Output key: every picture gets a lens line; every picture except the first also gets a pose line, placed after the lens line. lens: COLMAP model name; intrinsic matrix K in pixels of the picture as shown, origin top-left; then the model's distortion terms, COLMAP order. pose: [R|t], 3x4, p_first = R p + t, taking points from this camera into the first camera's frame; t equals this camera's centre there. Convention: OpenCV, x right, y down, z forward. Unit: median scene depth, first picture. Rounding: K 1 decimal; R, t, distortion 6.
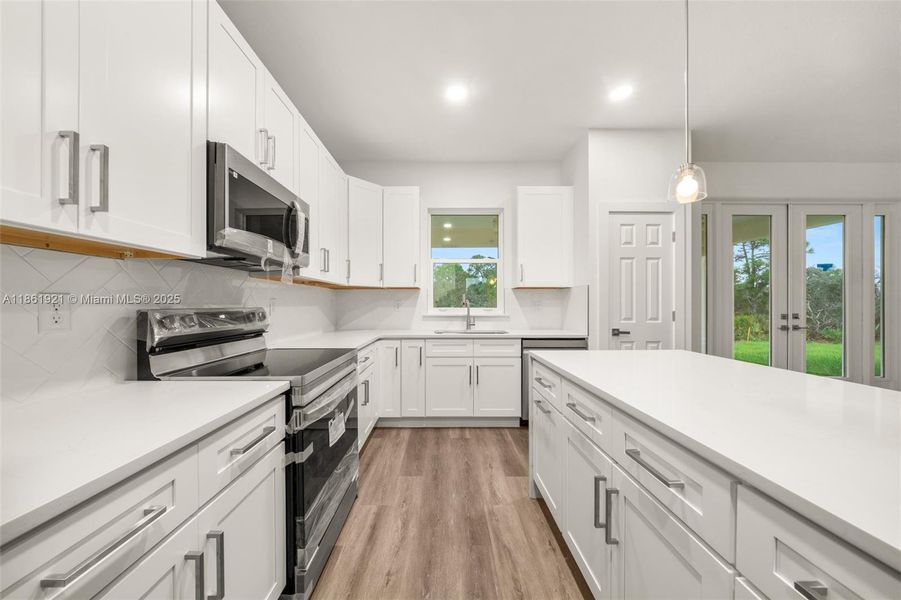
lens RADIAL K [[307.1, 0, 443.7], [0, 307.1, 304.3], [0, 0, 1]] dist [-0.009268, -0.000004]
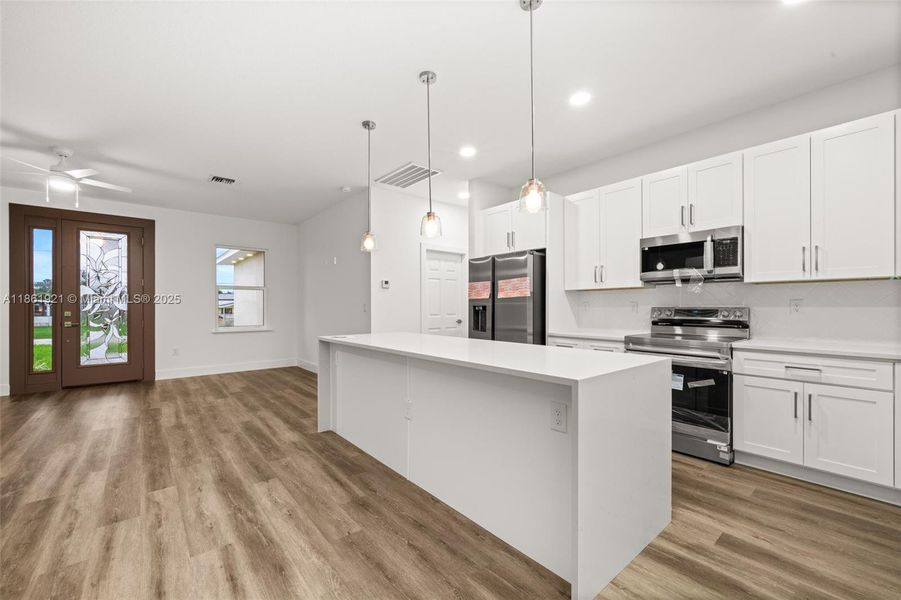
lens RADIAL K [[368.7, 0, 445.1], [0, 368.7, 305.9], [0, 0, 1]] dist [-0.000403, 0.000042]
pose [[-0.770678, 0.003854, -0.637213, 0.969512], [0.002431, 0.999992, 0.003108, -0.003247], [0.637220, 0.000846, -0.770681, 0.932057]]
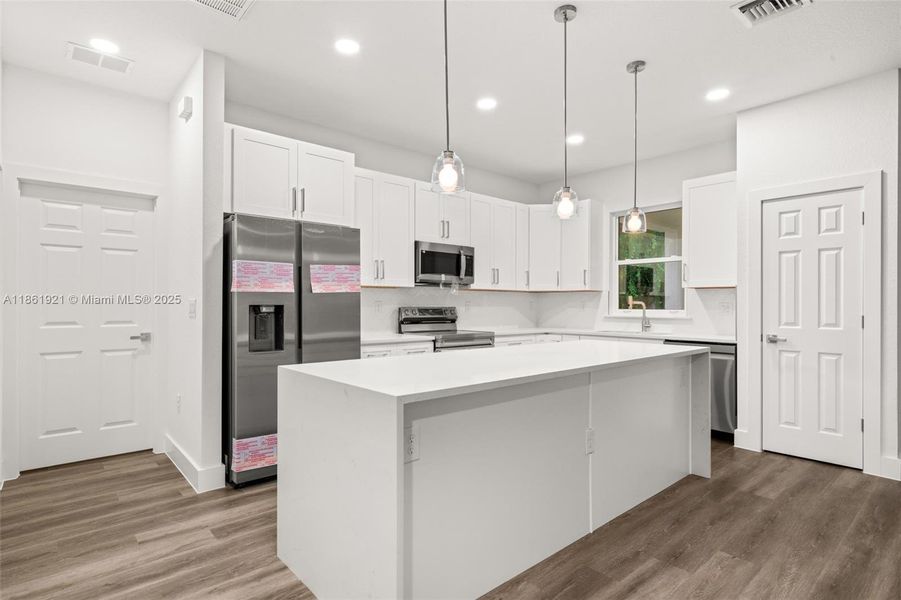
lens RADIAL K [[459.8, 0, 443.4], [0, 459.8, 305.0], [0, 0, 1]] dist [0.000801, 0.000177]
pose [[0.651290, 0.002347, -0.758825, 0.940014], [-0.003767, 0.999993, -0.000140, -0.000388], [0.758819, 0.002950, 0.651294, -0.541123]]
